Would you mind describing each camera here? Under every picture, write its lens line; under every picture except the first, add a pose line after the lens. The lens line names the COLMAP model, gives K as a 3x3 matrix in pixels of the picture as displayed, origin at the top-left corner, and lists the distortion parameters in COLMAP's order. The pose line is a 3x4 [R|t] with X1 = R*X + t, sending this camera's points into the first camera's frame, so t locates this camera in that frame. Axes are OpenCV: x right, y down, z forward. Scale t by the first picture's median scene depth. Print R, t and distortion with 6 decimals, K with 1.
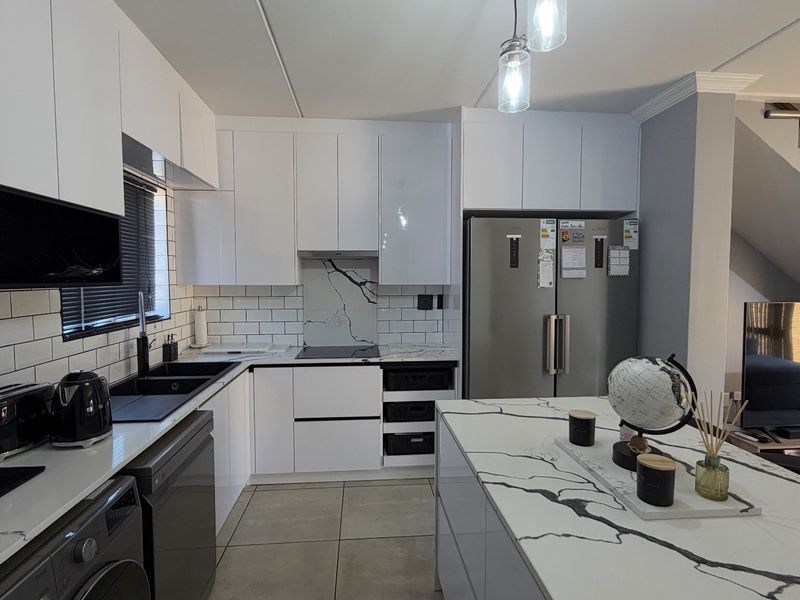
lens RADIAL K [[424.2, 0, 395.7], [0, 424.2, 301.9], [0, 0, 1]] dist [-0.000703, 0.001507]
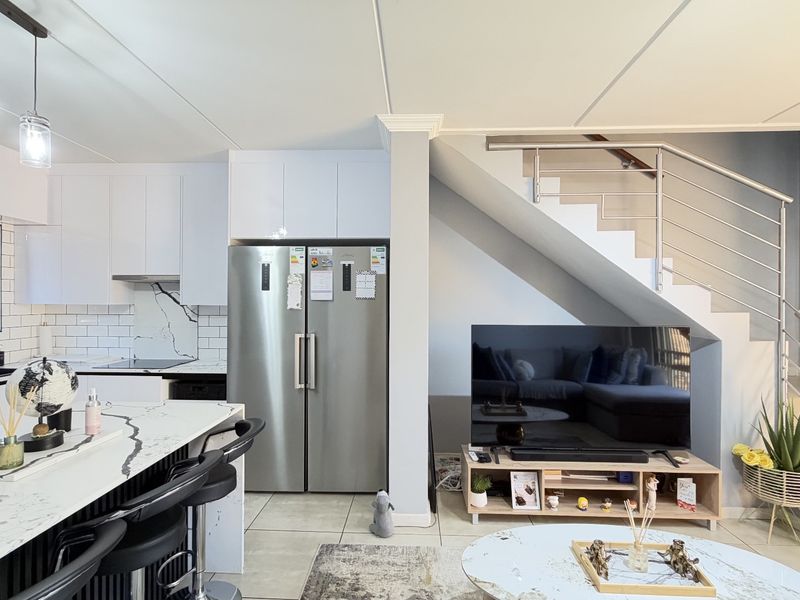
lens RADIAL K [[424.2, 0, 394.8], [0, 424.2, 301.4], [0, 0, 1]] dist [-0.000703, 0.001507]
pose [[0.991986, 0.007406, -0.126130, 0.734846], [-0.014425, 0.998392, -0.054827, 0.003818], [0.125521, 0.056207, 0.990498, -0.054138]]
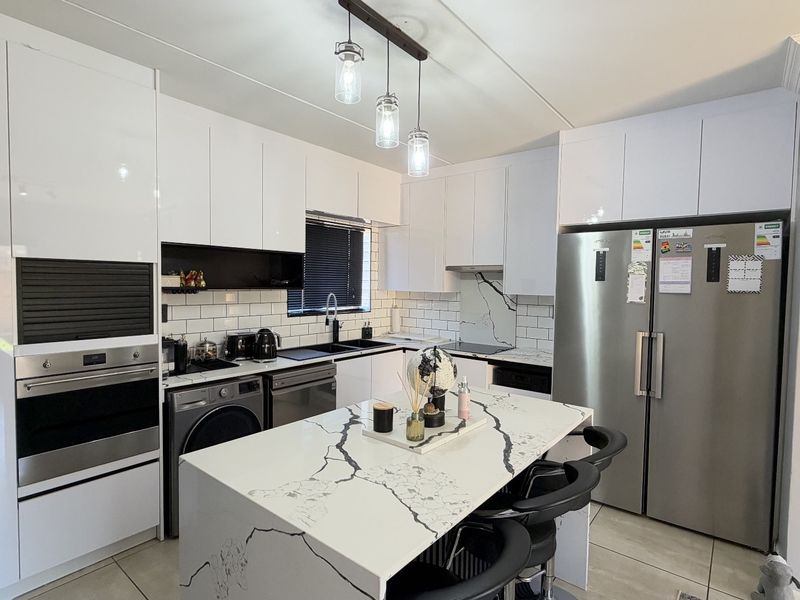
lens RADIAL K [[424.2, 0, 396.0], [0, 424.2, 301.7], [0, 0, 1]] dist [-0.000703, 0.001507]
pose [[0.720617, 0.043414, -0.691972, 0.609429], [-0.055731, 0.998435, 0.004603, -0.009688], [0.691089, 0.035247, 0.721909, -0.048887]]
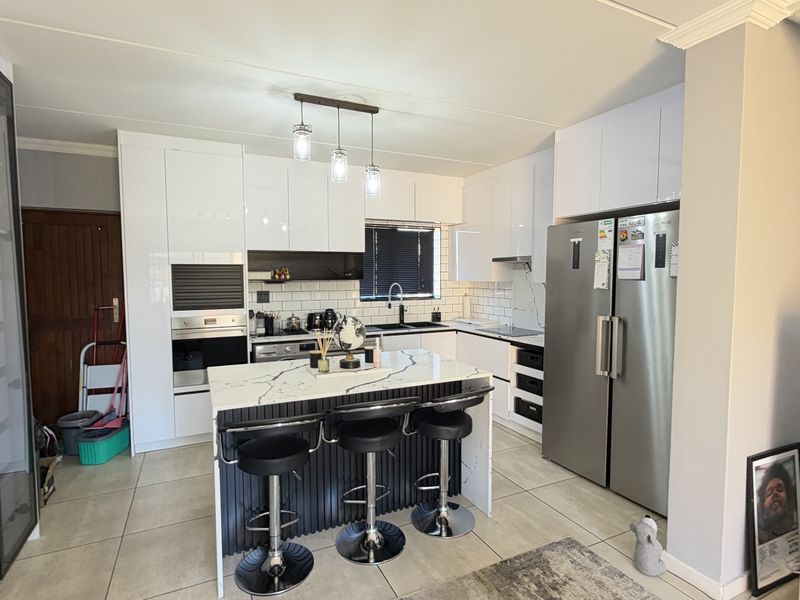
lens RADIAL K [[424.2, 0, 396.1], [0, 424.2, 301.3], [0, 0, 1]] dist [-0.000703, 0.001507]
pose [[0.354975, 0.060780, -0.932898, 1.100001], [-0.051208, 0.997650, 0.045514, -0.023633], [0.933472, 0.031616, 0.357253, 0.185075]]
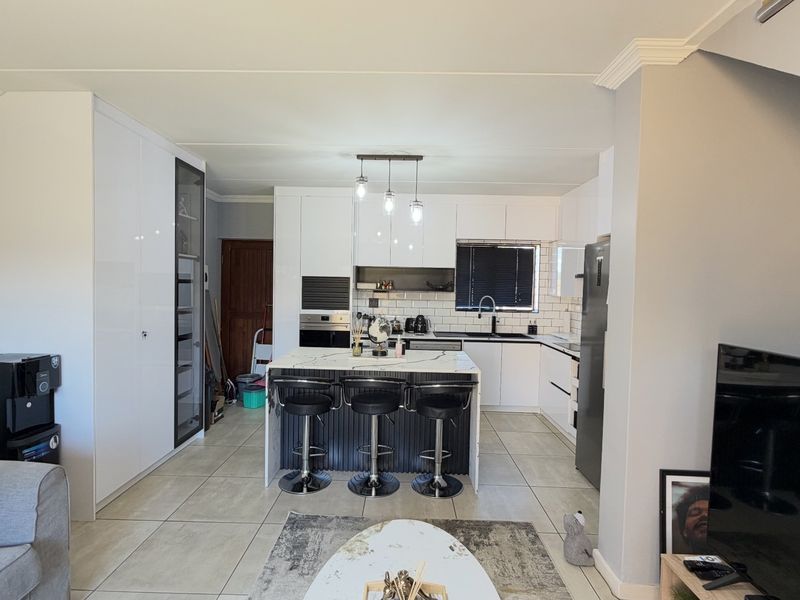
lens RADIAL K [[424.2, 0, 397.8], [0, 424.2, 303.2], [0, 0, 1]] dist [-0.000703, 0.001507]
pose [[-0.096792, 0.041136, -0.994454, 1.408631], [-0.079248, 0.995655, 0.048899, -0.046849], [0.992145, 0.083541, -0.093112, 0.566938]]
